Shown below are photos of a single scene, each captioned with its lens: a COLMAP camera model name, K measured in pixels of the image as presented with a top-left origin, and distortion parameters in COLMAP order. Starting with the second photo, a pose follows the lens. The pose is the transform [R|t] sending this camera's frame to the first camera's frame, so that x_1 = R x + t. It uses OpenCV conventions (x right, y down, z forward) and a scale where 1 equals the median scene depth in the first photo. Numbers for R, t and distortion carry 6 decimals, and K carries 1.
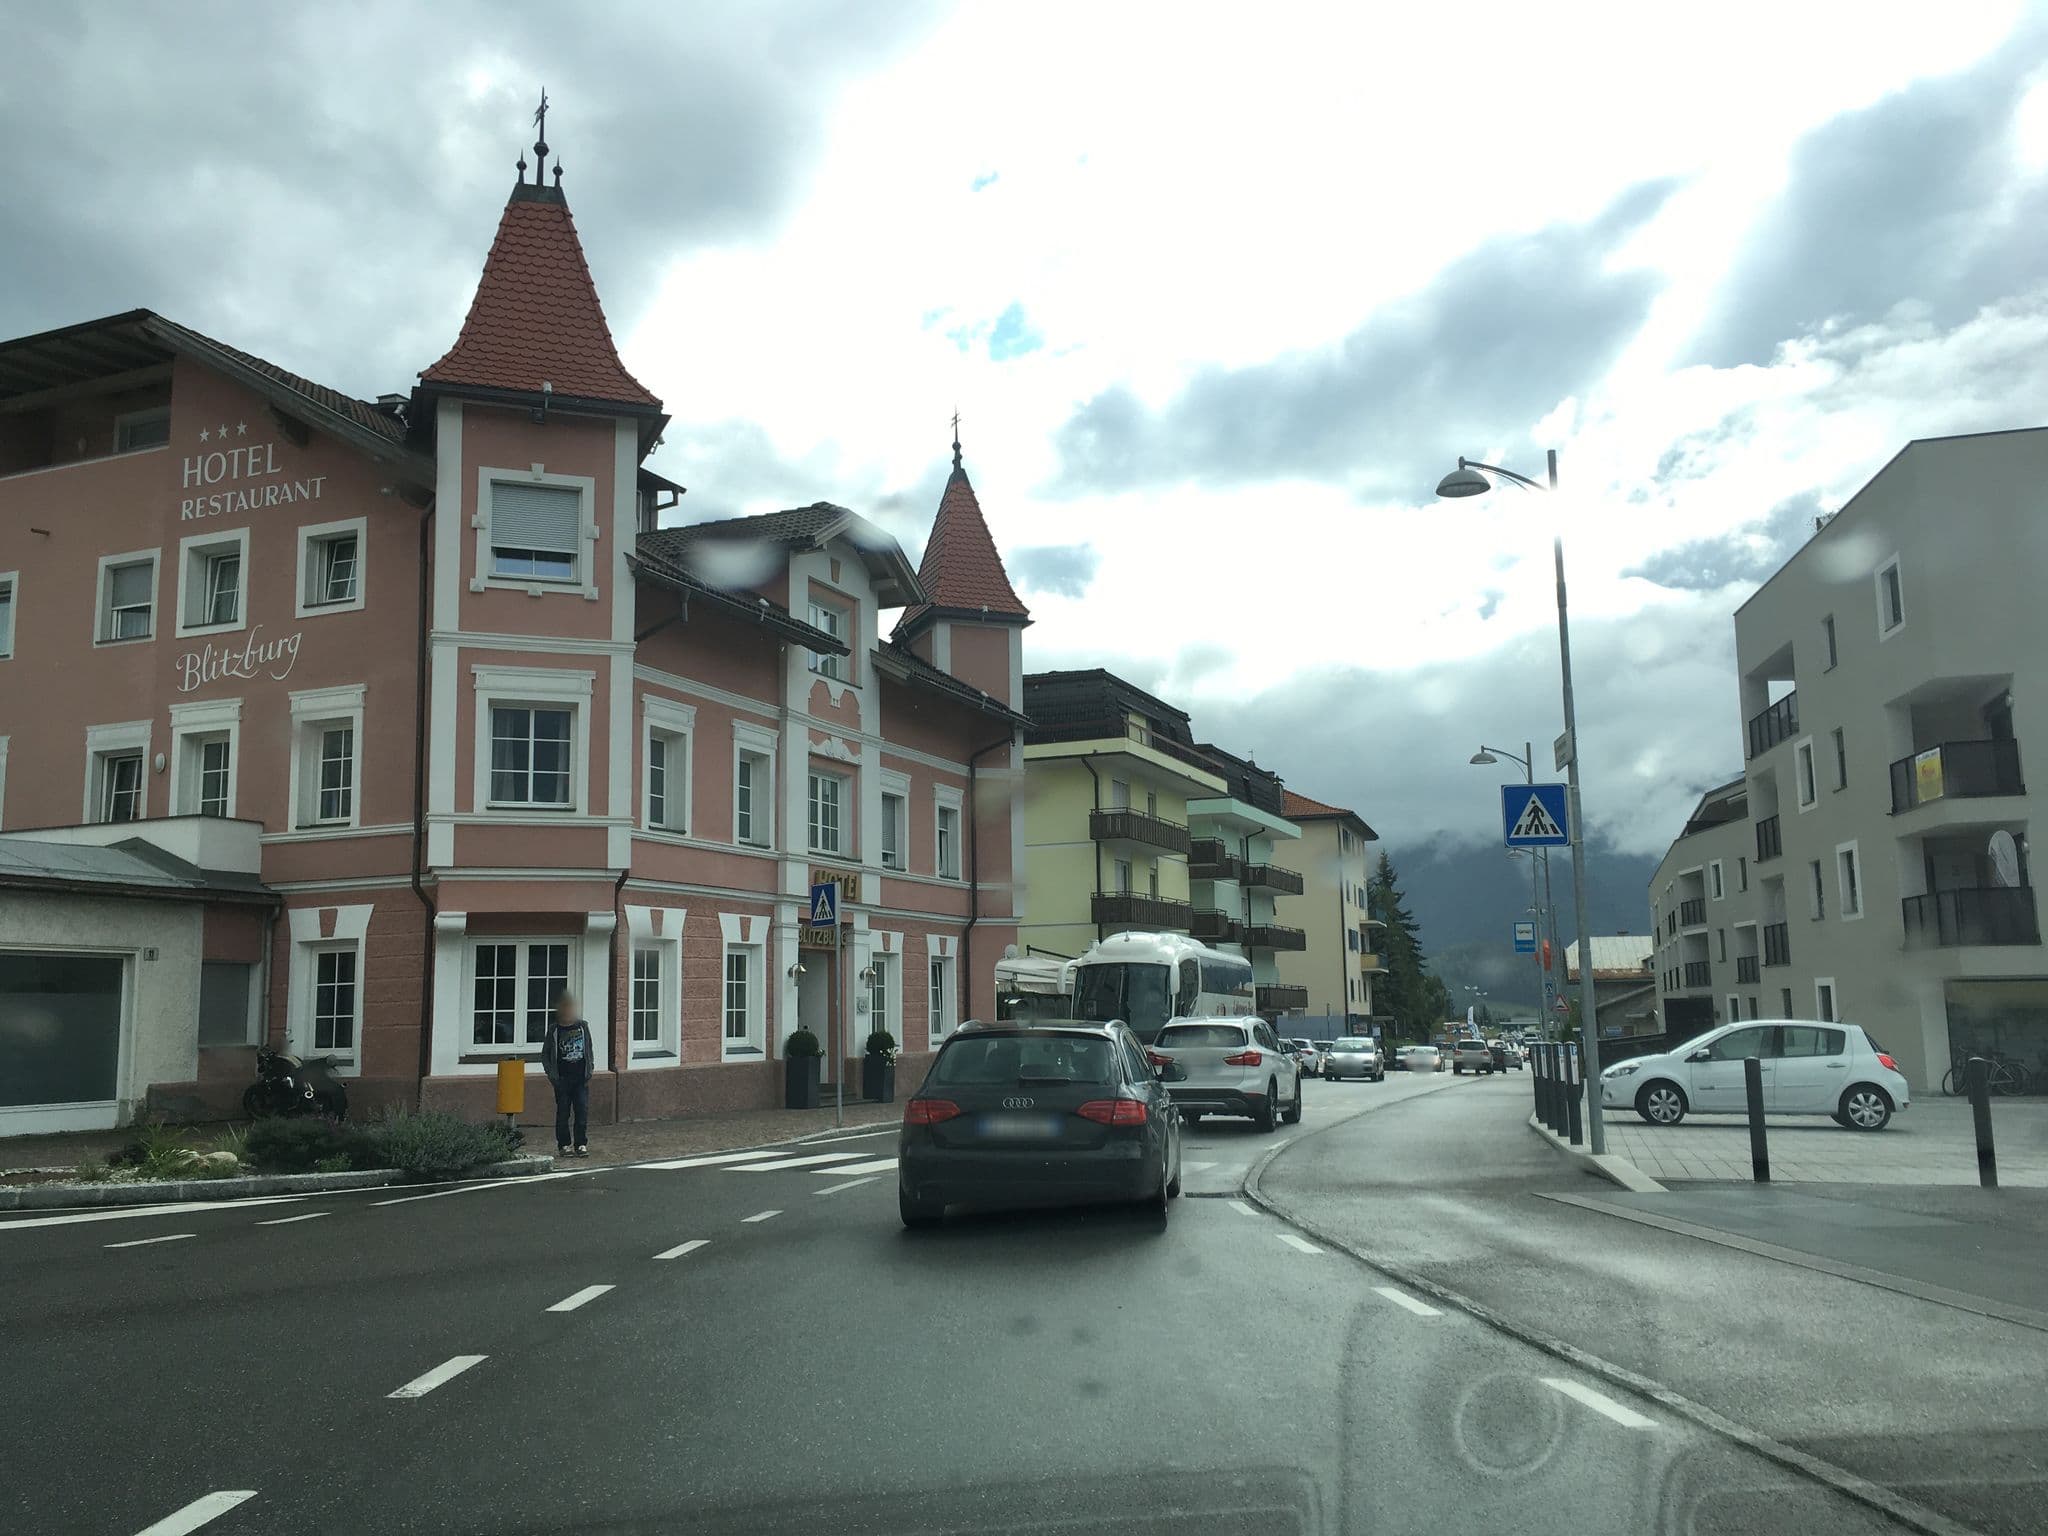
lens RADIAL K [[1697.2, 0, 998.8], [0, 1697.2, 771.2], [0, 0, 1]] dist [0.095519, -0.078799]
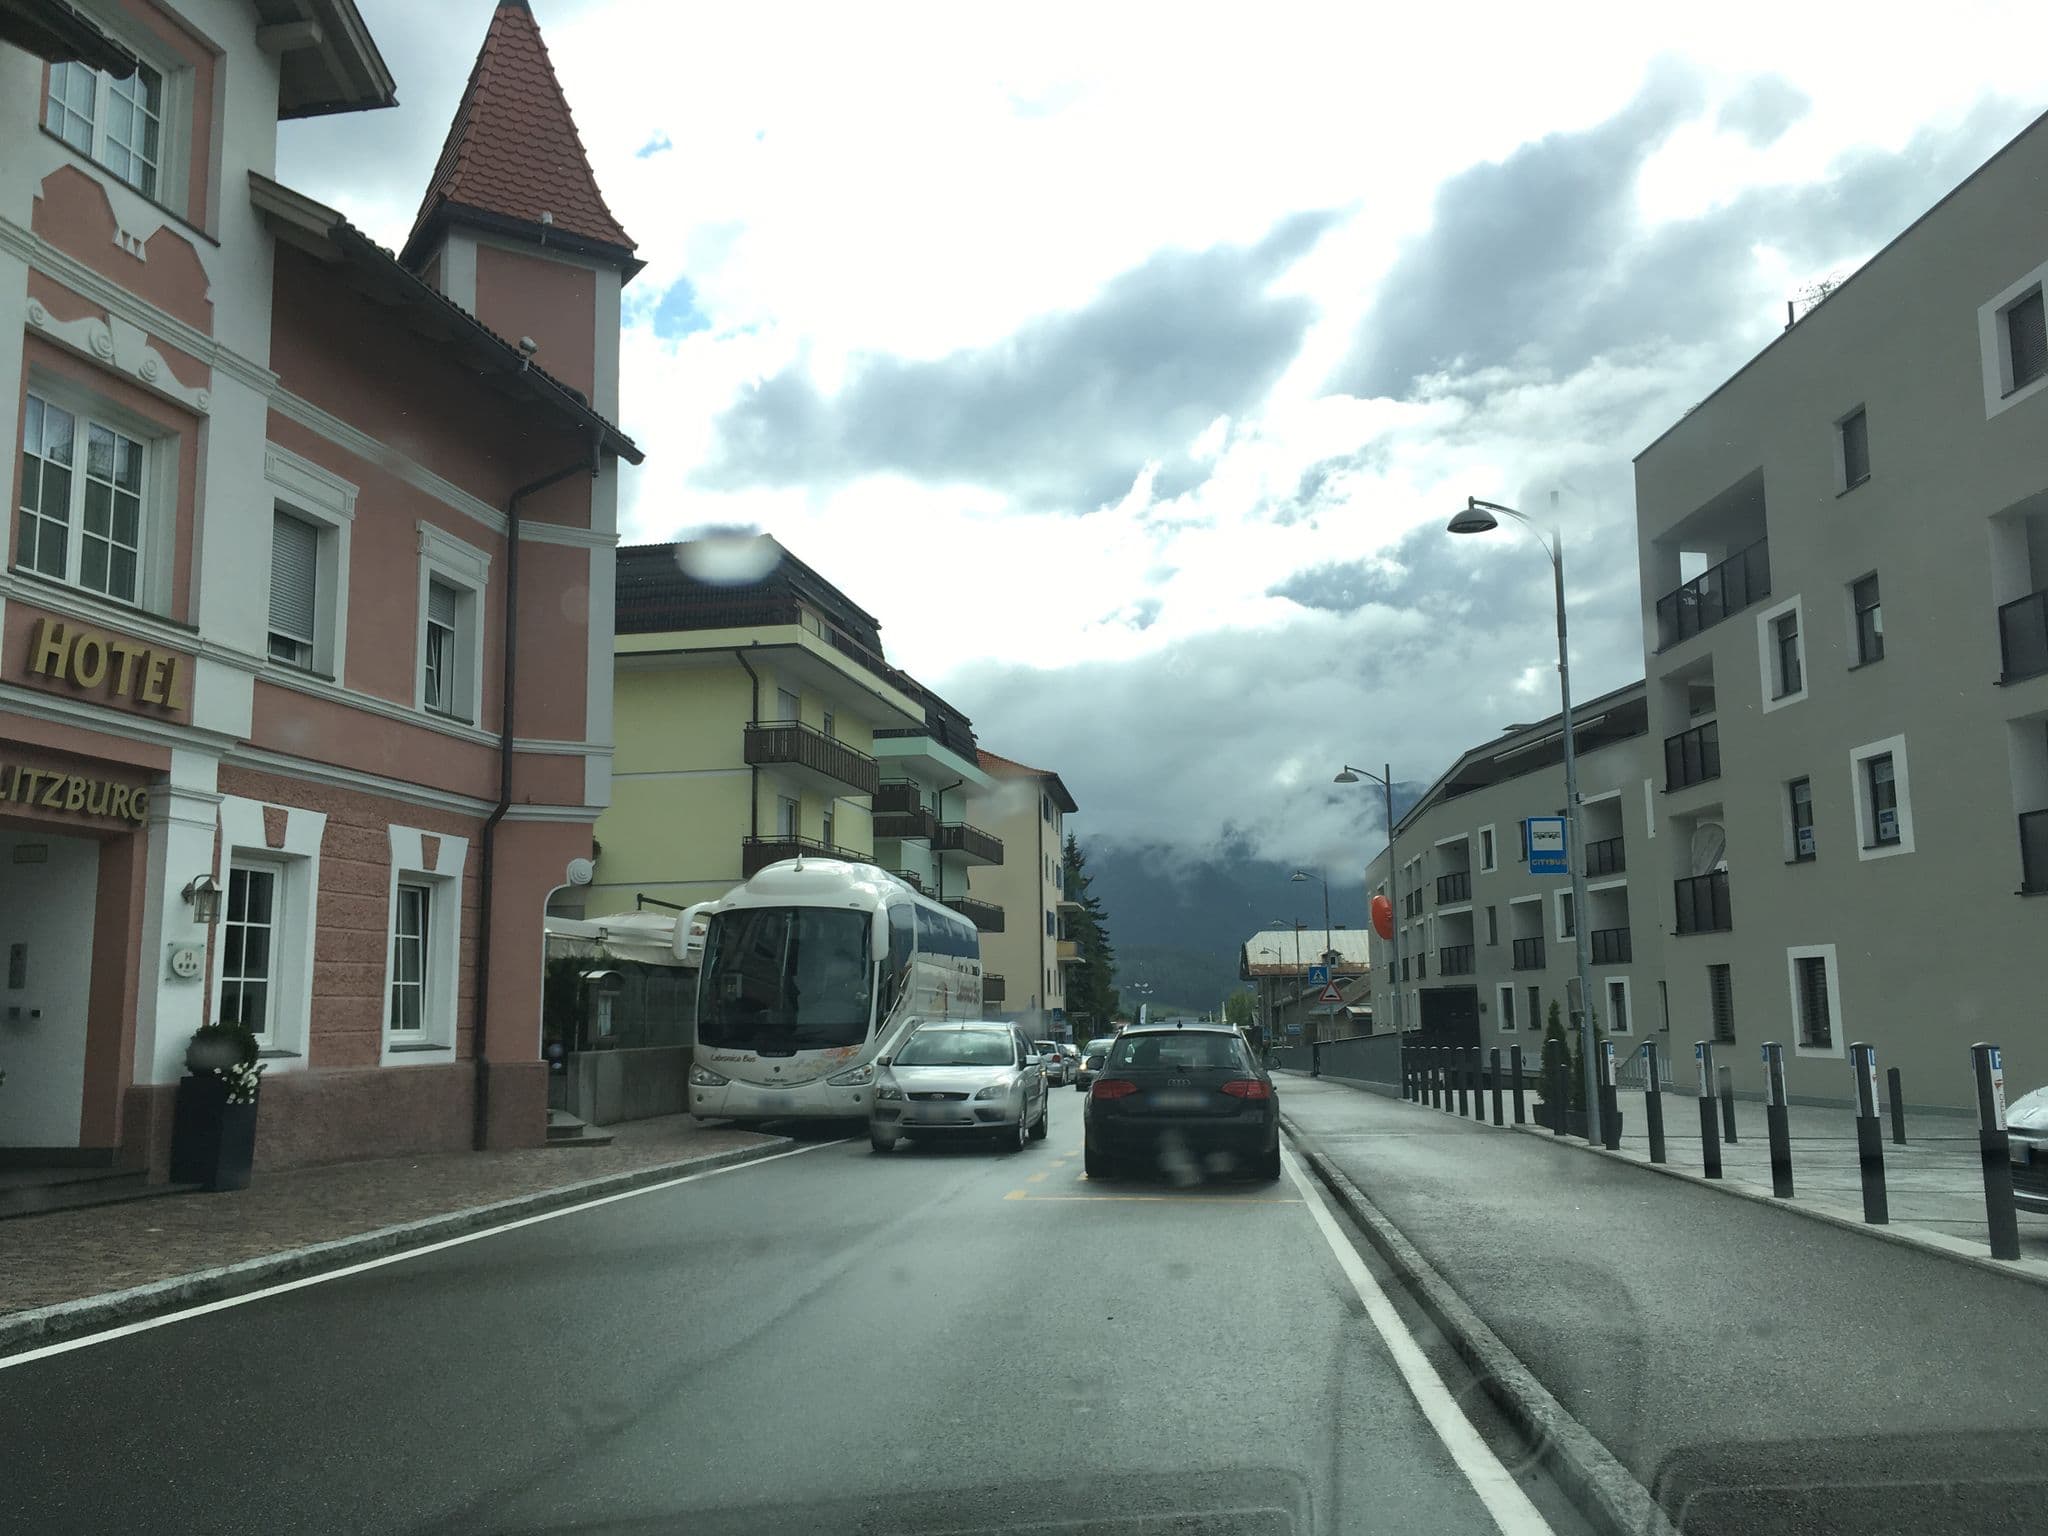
lens RADIAL K [[1697.2, 0, 998.8], [0, 1697.2, 771.2], [0, 0, 1]] dist [0.095519, -0.078799]
pose [[0.979655, 0.030456, 0.198365, 0.011892], [-0.030279, 0.999534, -0.003926, 0.030674], [-0.198393, -0.002160, 0.980120, 0.192821]]
